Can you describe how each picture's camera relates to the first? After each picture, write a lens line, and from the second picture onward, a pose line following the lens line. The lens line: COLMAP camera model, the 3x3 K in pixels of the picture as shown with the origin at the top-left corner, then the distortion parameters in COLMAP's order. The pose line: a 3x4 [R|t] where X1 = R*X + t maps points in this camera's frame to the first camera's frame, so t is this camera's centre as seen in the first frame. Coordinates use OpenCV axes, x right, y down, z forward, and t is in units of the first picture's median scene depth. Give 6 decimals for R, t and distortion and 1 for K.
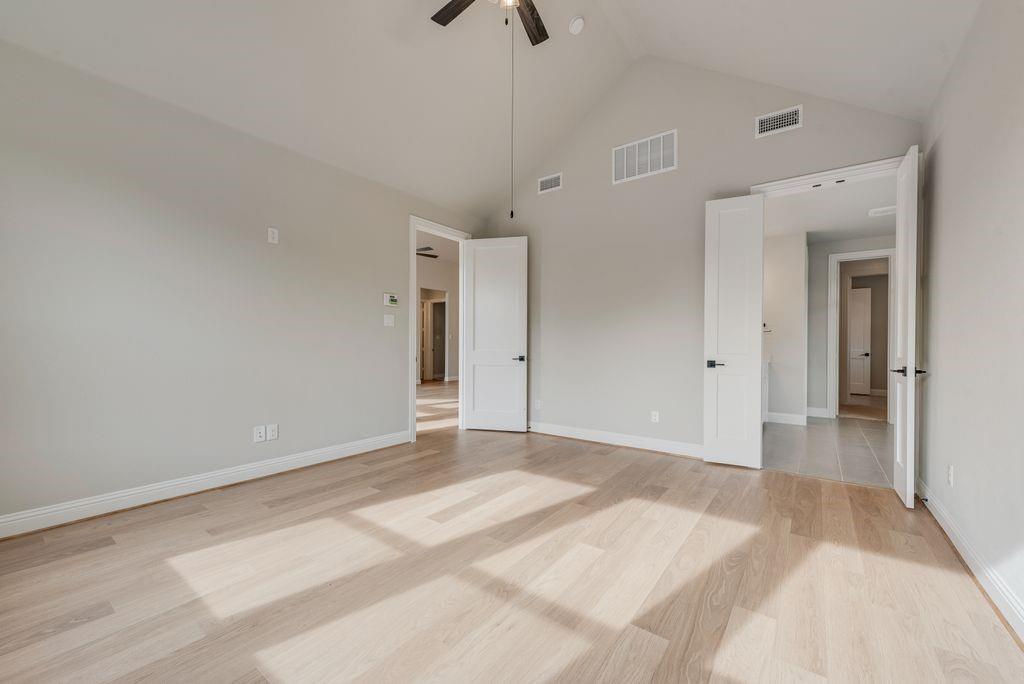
lens RADIAL K [[402.3, 0, 513.8], [0, 402.3, 348.3], [0, 0, 1]] dist [0.001137, 0.000160]
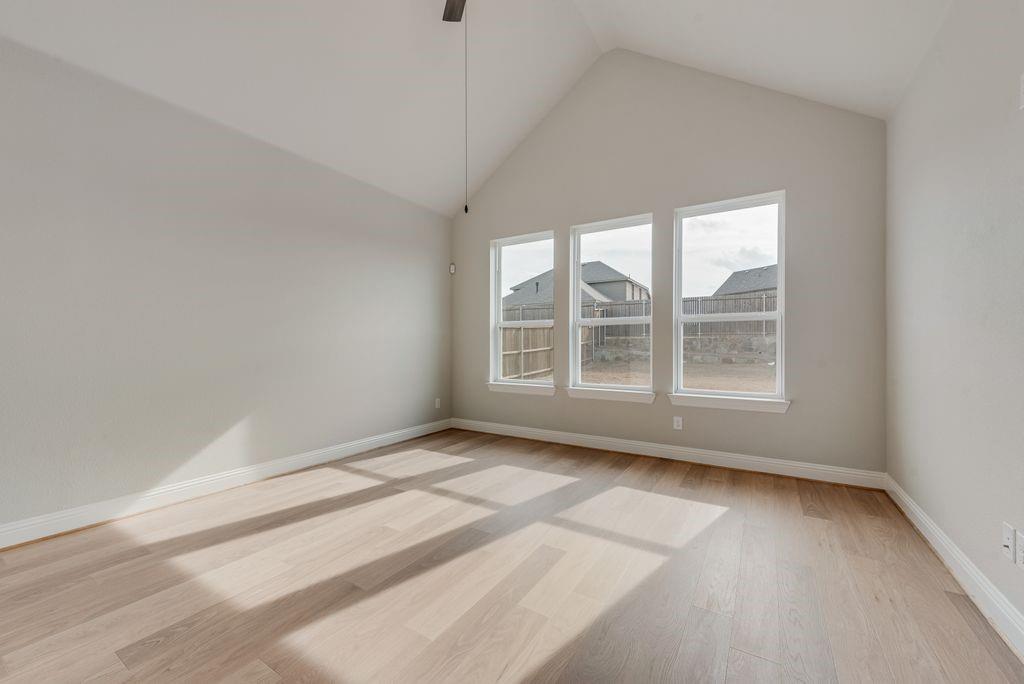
lens RADIAL K [[402.3, 0, 513.8], [0, 402.3, 348.3], [0, 0, 1]] dist [0.001137, 0.000160]
pose [[-0.997050, -0.004379, -0.076630, -0.048228], [-0.005073, 0.999948, 0.008872, -0.009893], [0.076587, 0.009234, -0.997020, 2.055201]]
